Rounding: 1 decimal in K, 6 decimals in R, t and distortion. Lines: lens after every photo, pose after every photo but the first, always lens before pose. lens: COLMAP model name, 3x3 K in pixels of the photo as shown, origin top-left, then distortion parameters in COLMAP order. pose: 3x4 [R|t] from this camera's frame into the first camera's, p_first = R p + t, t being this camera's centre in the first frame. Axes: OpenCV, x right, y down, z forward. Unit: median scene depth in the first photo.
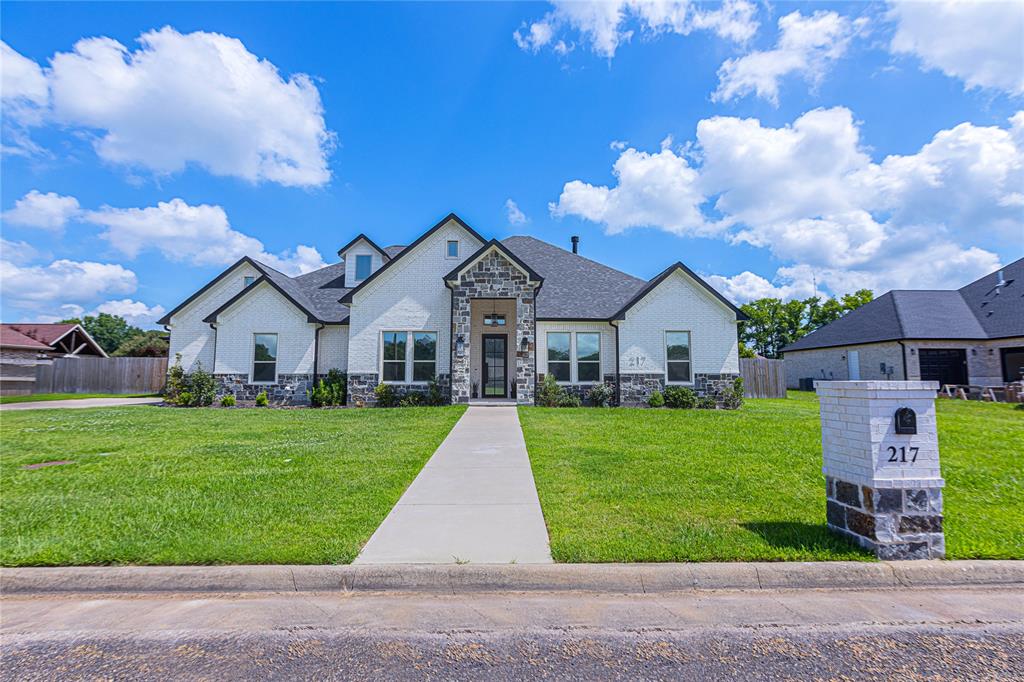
lens RADIAL K [[431.4, 0, 526.0], [0, 431.4, 336.0], [0, 0, 1]] dist [-0.000996, -0.000204]
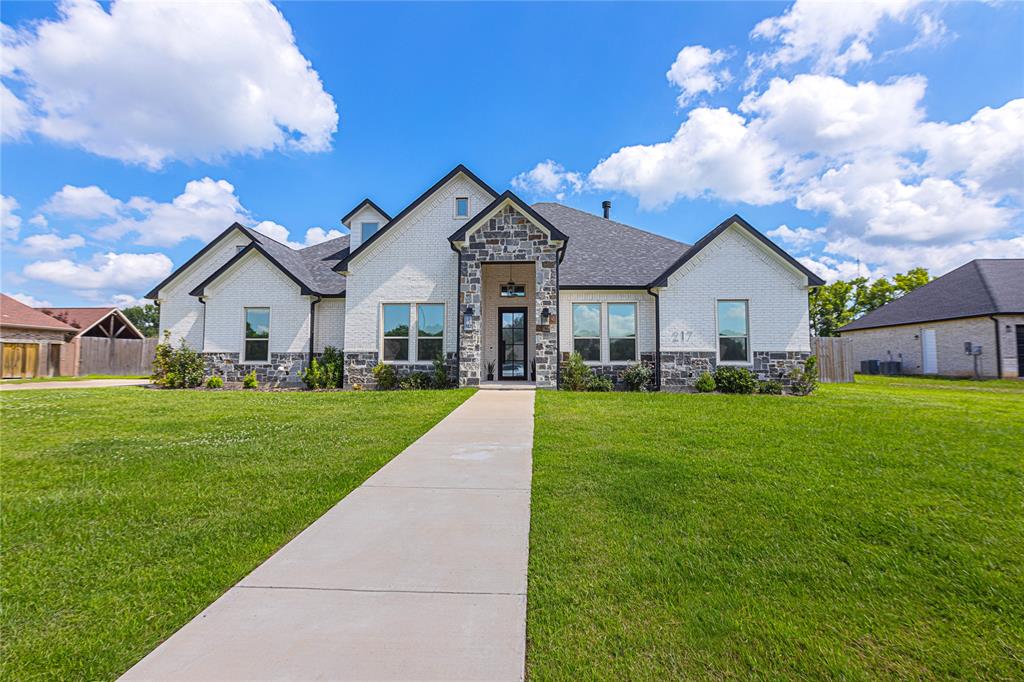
lens RADIAL K [[431.4, 0, 526.0], [0, 431.4, 336.0], [0, 0, 1]] dist [-0.000996, -0.000204]
pose [[0.997397, -0.003435, -0.072025, 0.018804], [0.006073, 0.999317, 0.036443, 0.024902], [0.071851, -0.036785, 0.996737, 0.152064]]
